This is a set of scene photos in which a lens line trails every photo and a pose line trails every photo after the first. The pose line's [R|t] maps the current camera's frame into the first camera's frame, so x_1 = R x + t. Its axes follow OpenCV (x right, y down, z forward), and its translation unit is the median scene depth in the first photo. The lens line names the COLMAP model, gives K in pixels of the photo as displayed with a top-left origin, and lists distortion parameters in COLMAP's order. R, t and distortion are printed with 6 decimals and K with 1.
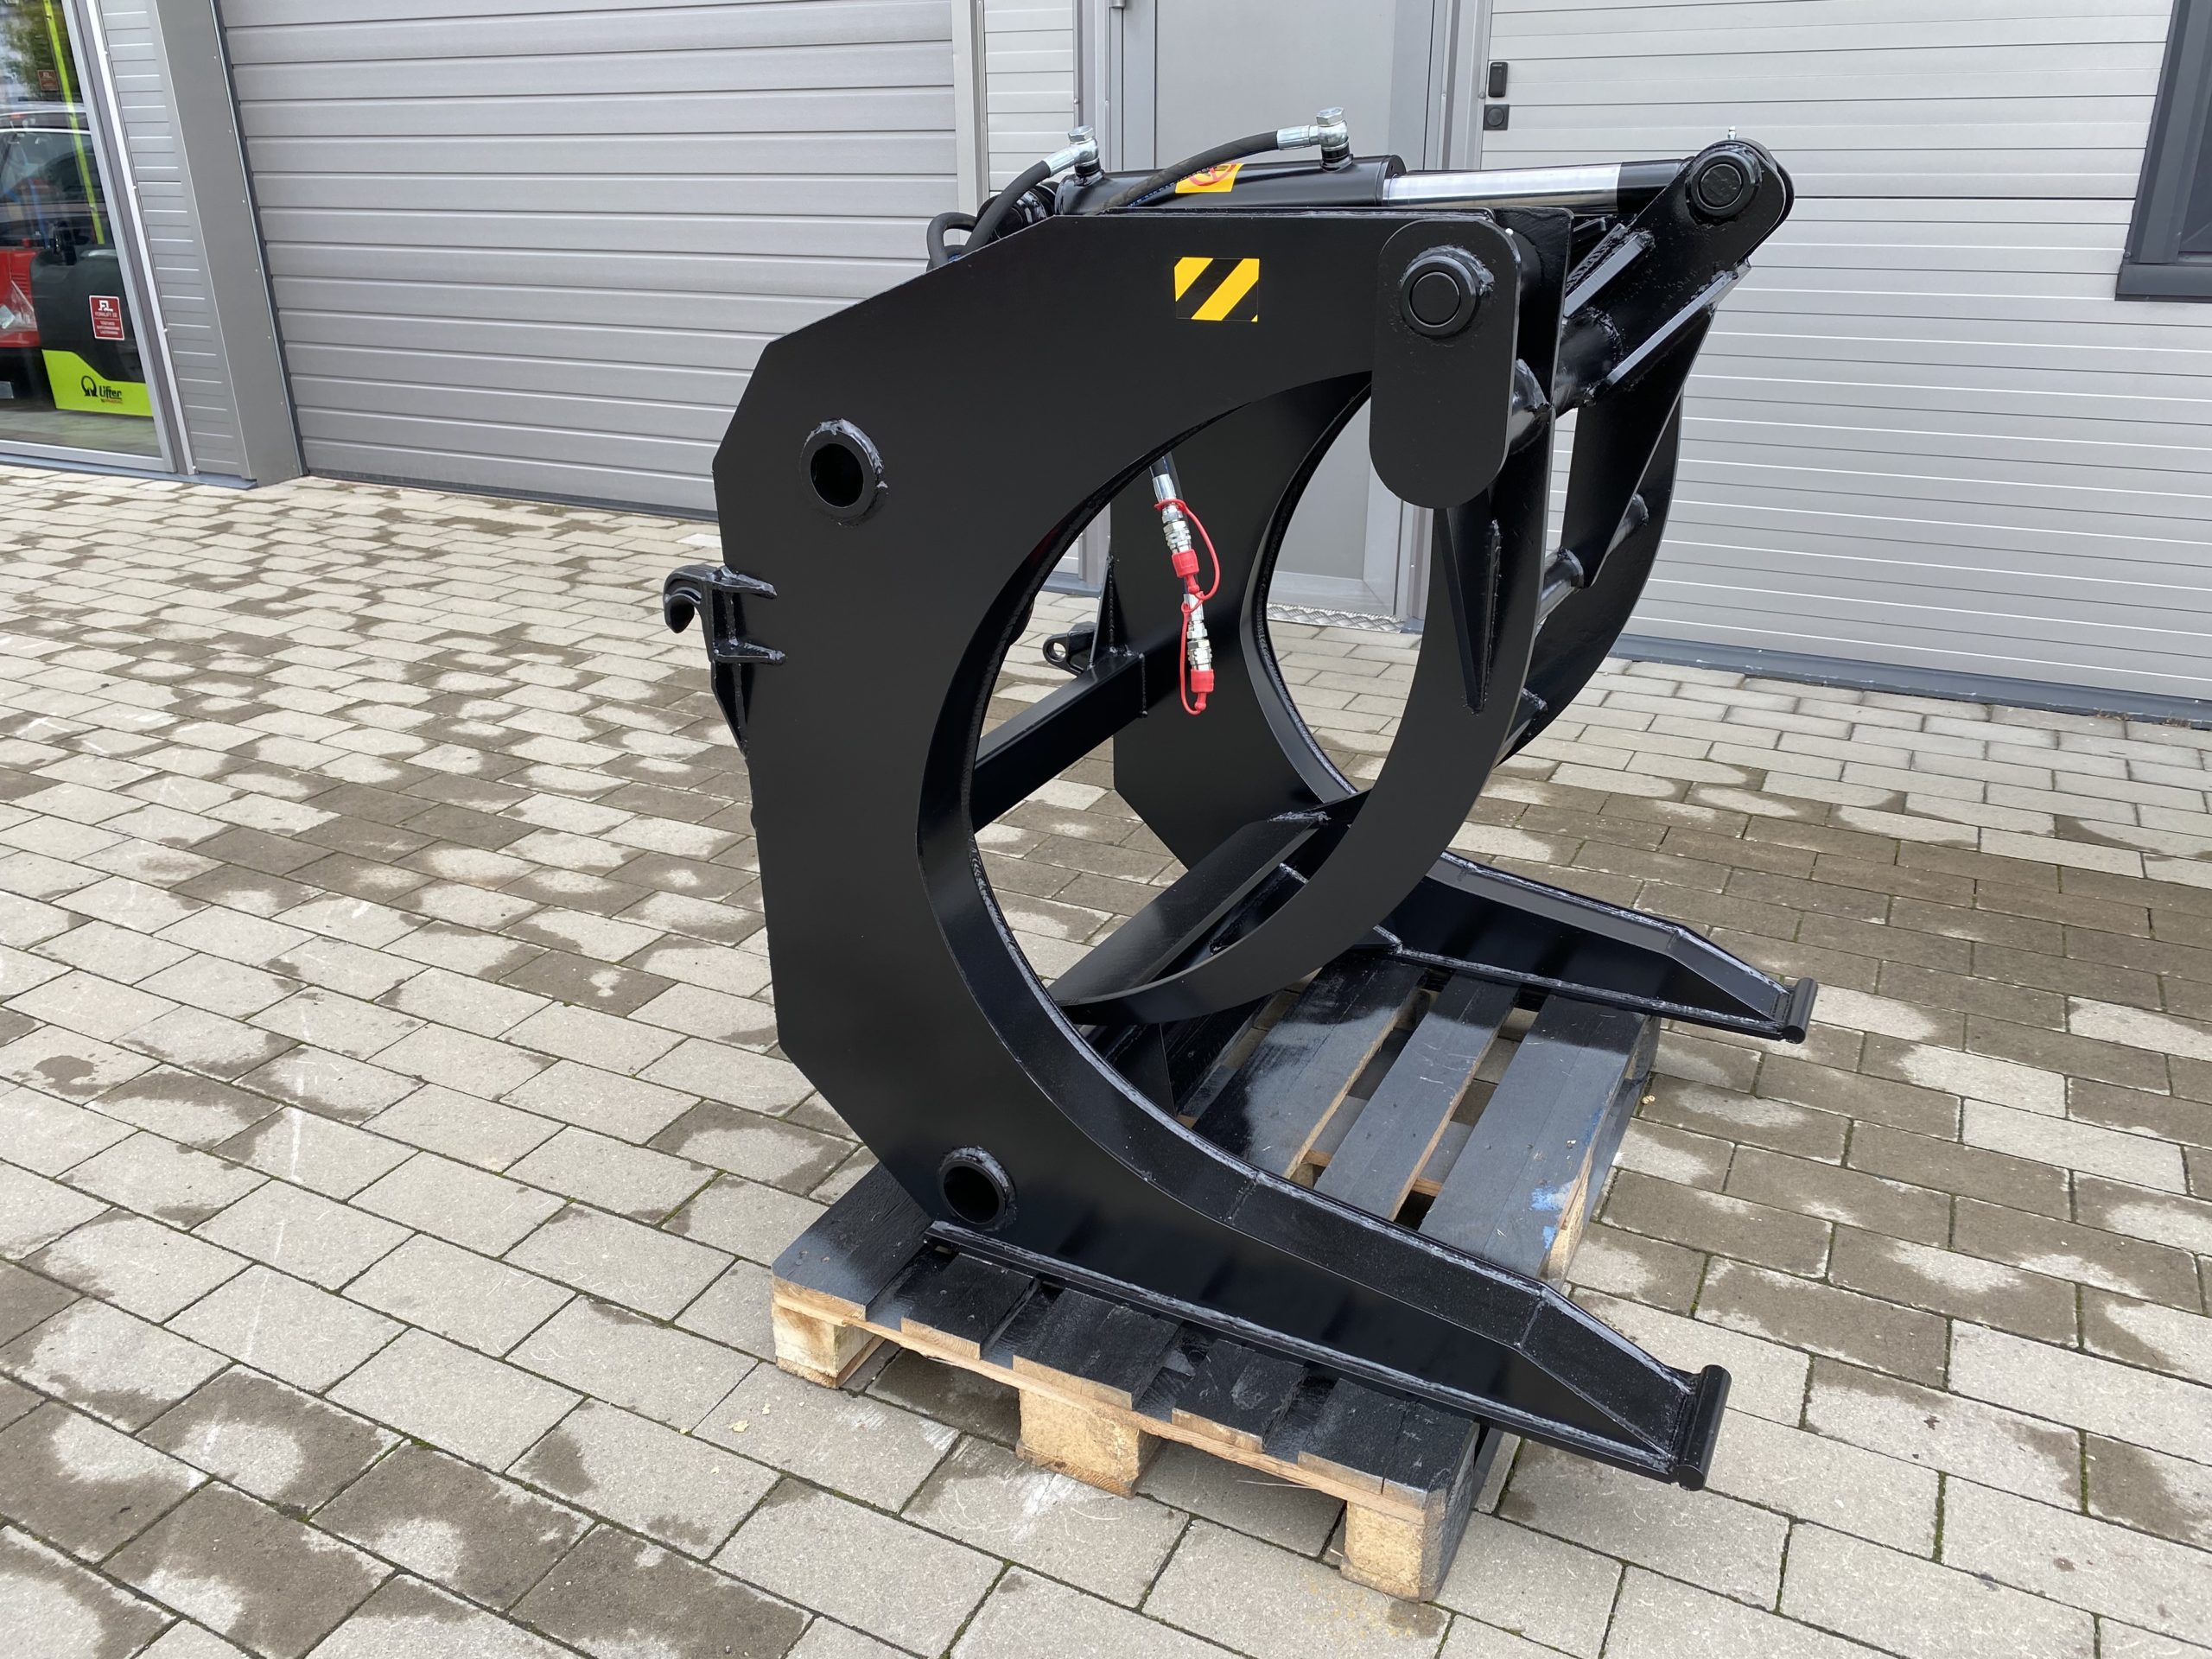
lens RADIAL K [[1705.2, 0, 1093.4], [0, 1705.2, 835.3], [0, 0, 1]] dist [0.029700, -0.011163]
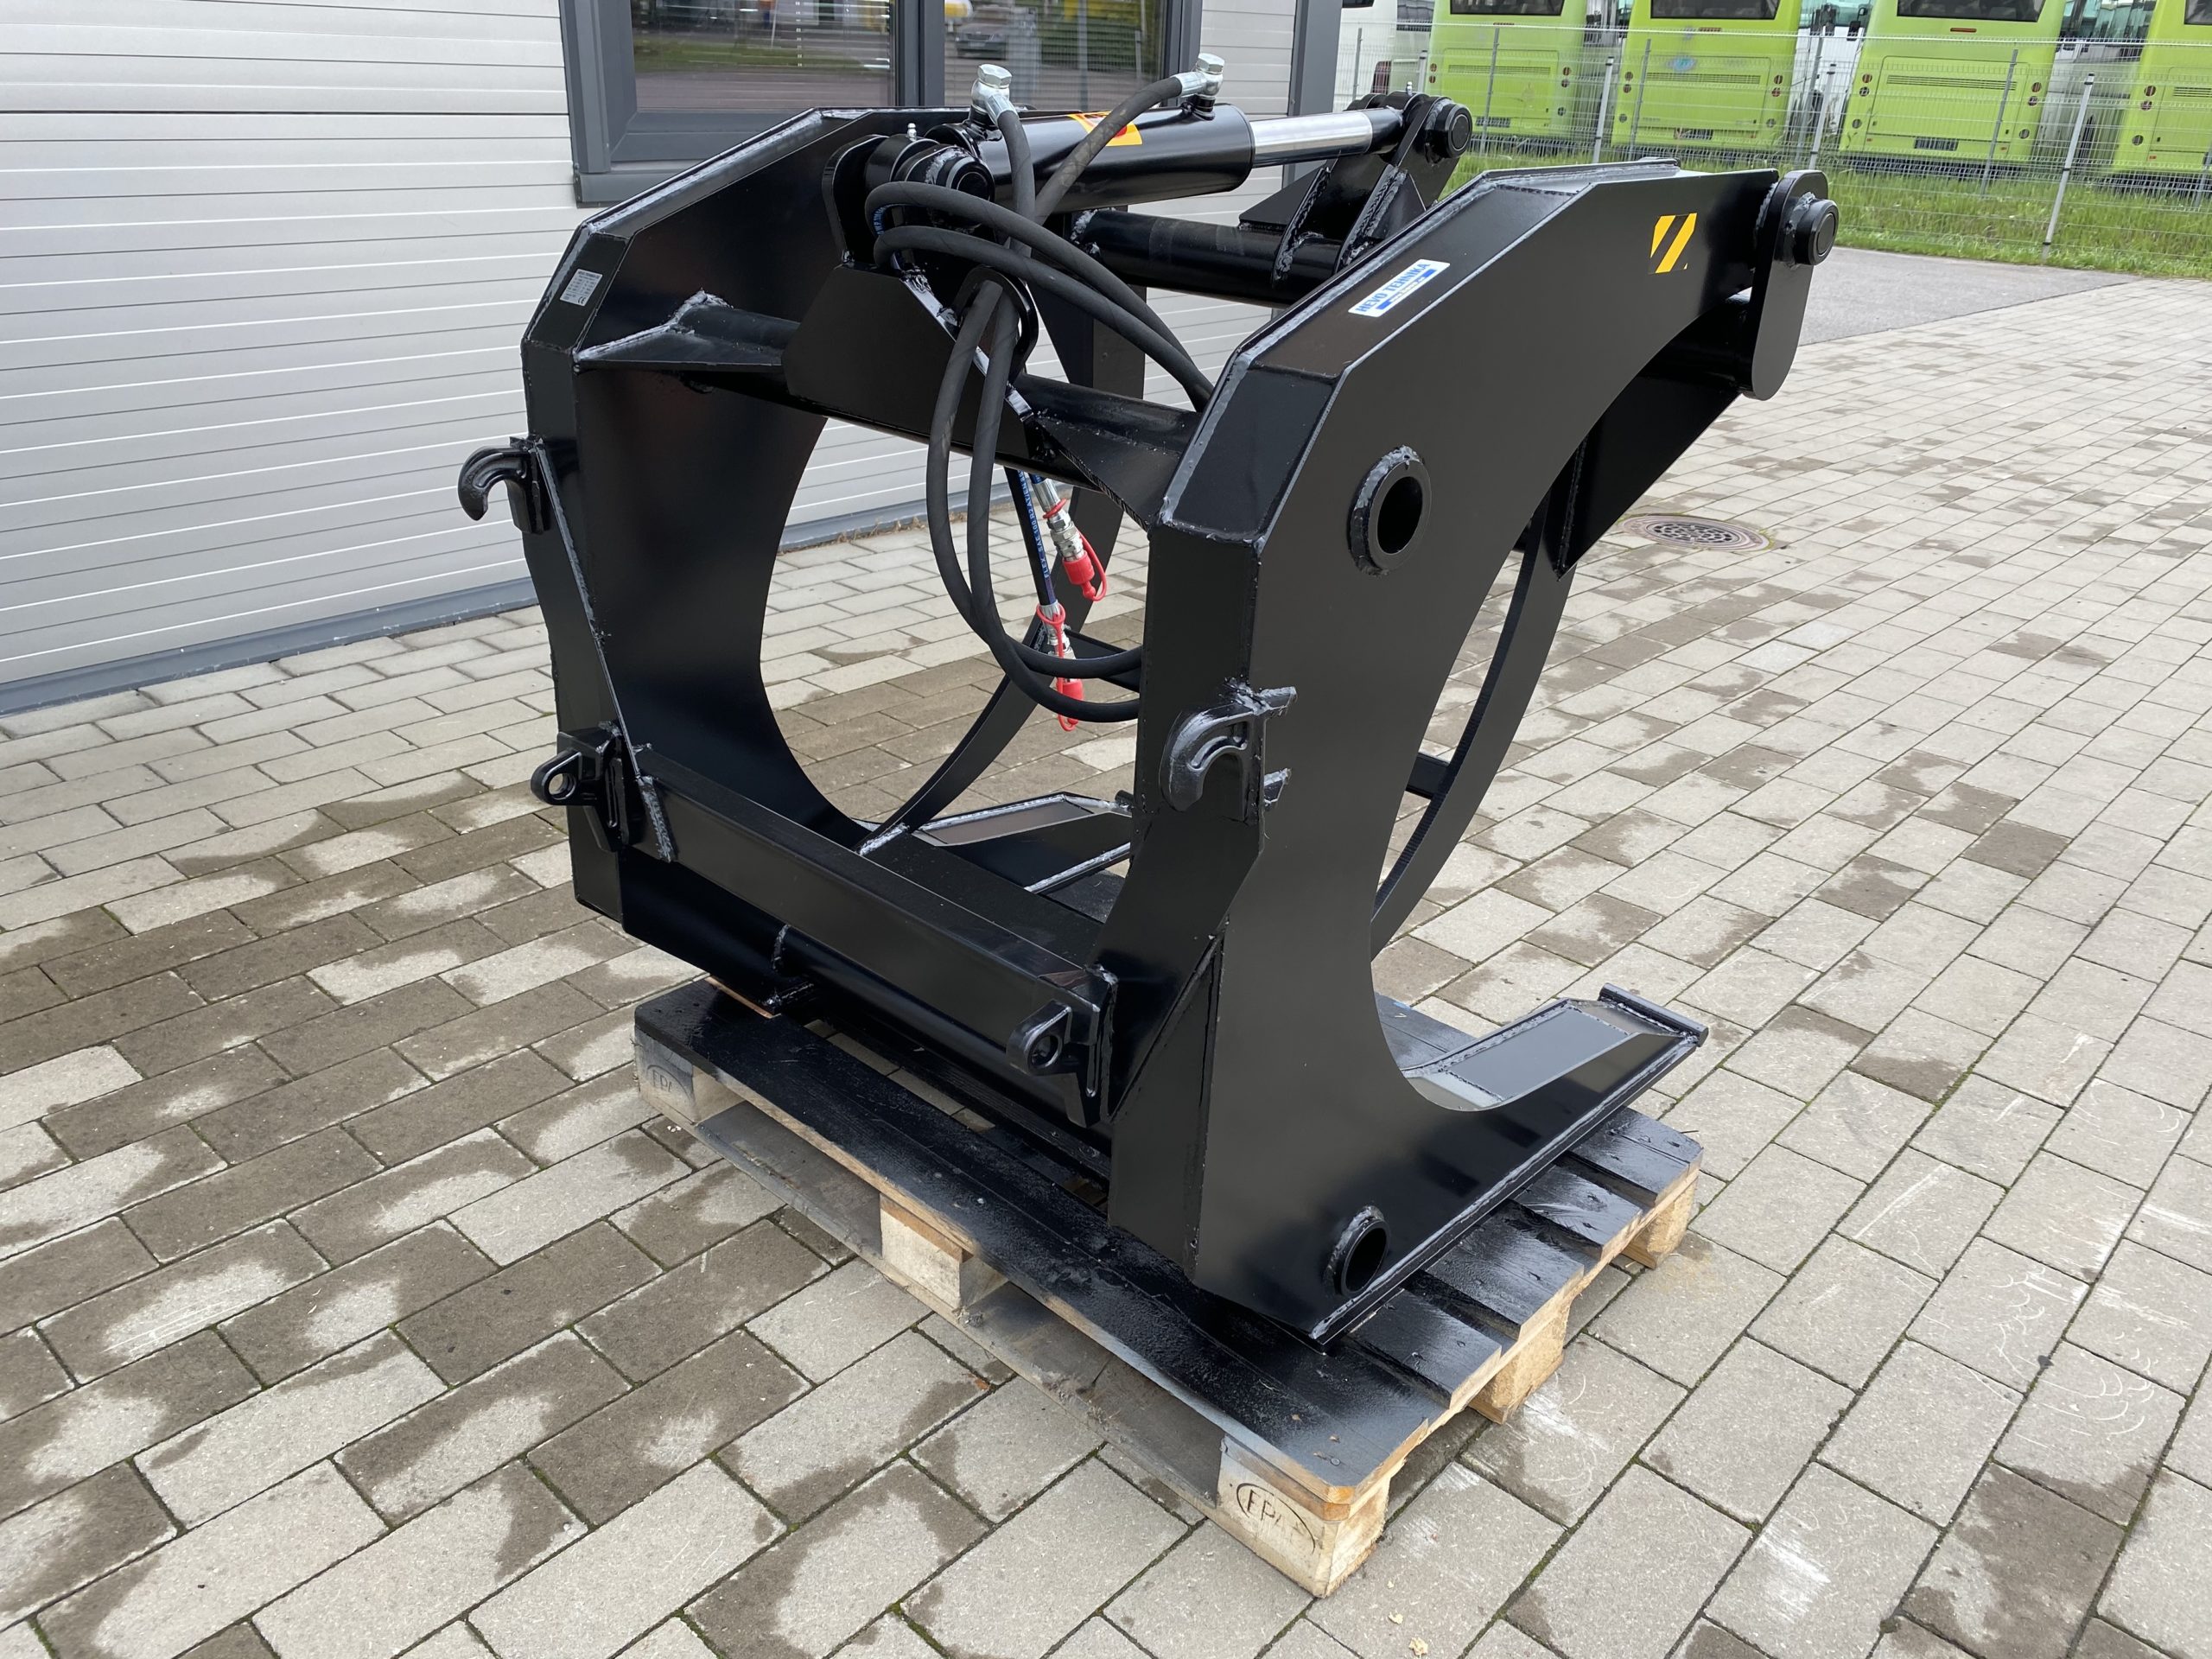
lens RADIAL K [[1705.2, 0, 1093.4], [0, 1705.2, 835.3], [0, 0, 1]] dist [0.029700, -0.011163]
pose [[0.271045, -0.389400, 0.880285, -0.785169], [0.336746, 0.895089, 0.292262, -0.293982], [-0.901741, 0.217216, 0.373739, 0.695440]]
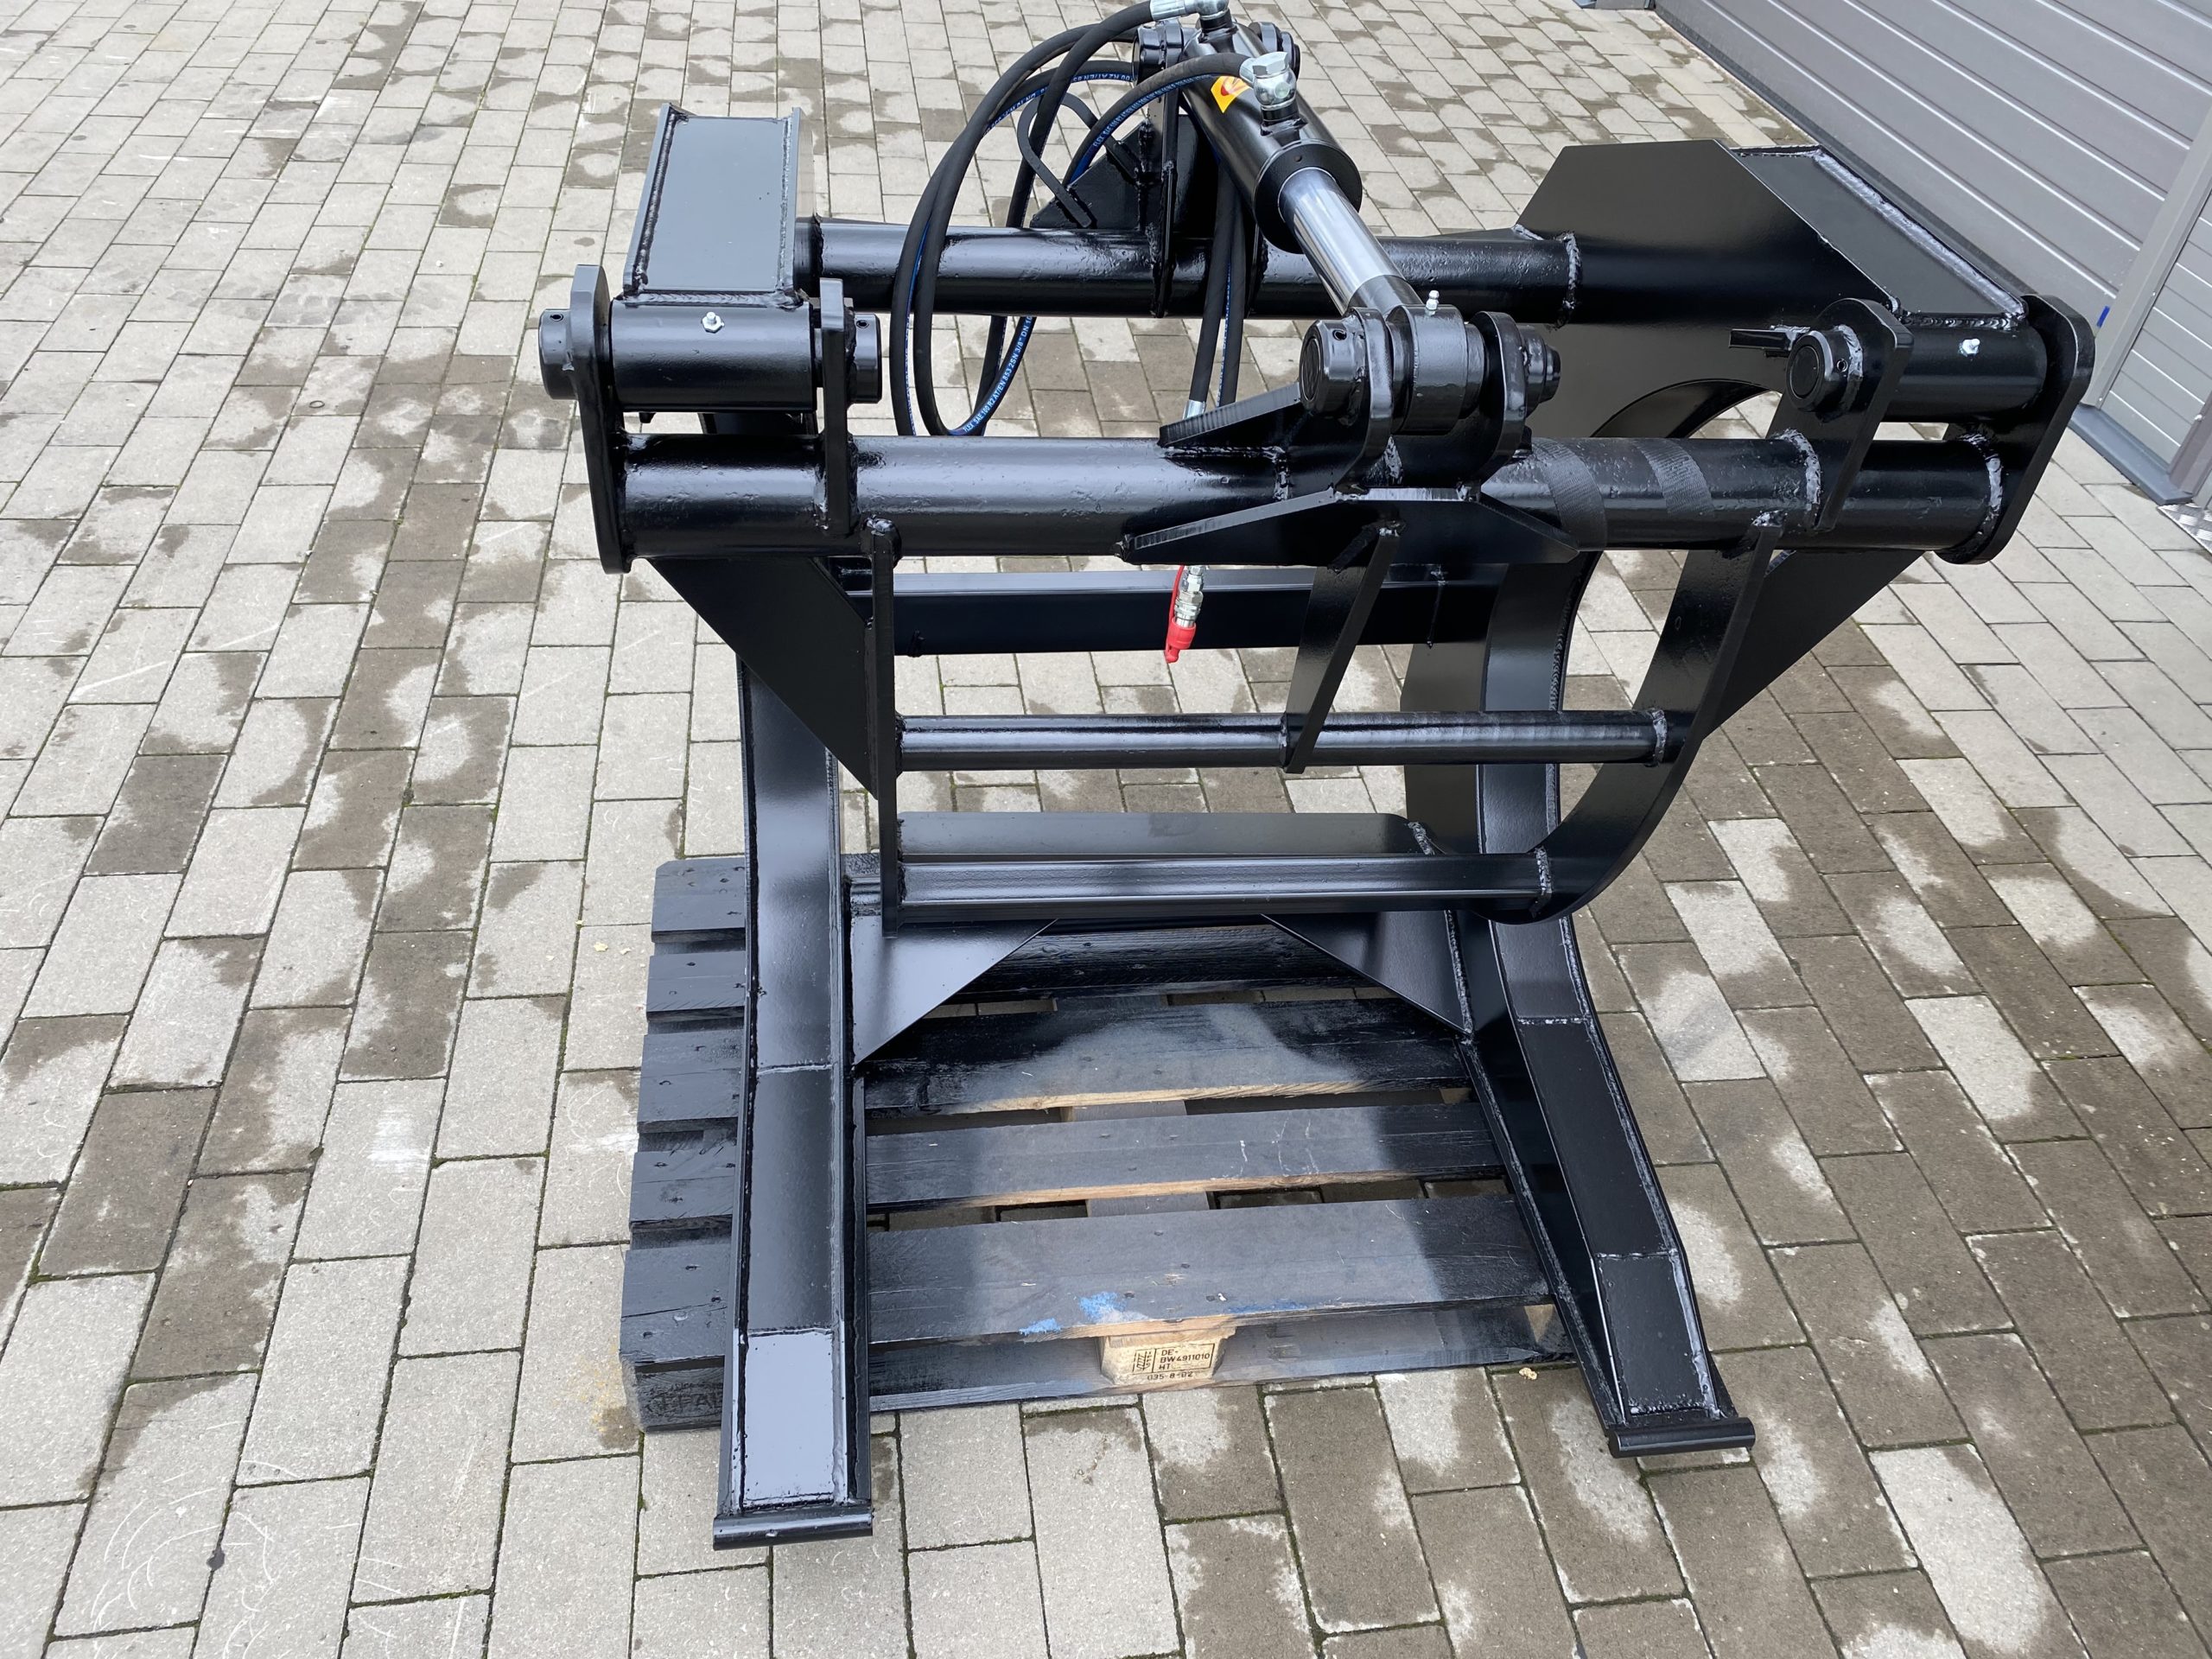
lens RADIAL K [[1705.2, 0, 1093.4], [0, 1705.2, 835.3], [0, 0, 1]] dist [0.029700, -0.011163]
pose [[0.569501, 0.580433, -0.582036, 0.646225], [-0.402641, 0.814300, 0.418086, -0.372999], [0.716623, -0.003749, 0.697451, 0.356451]]
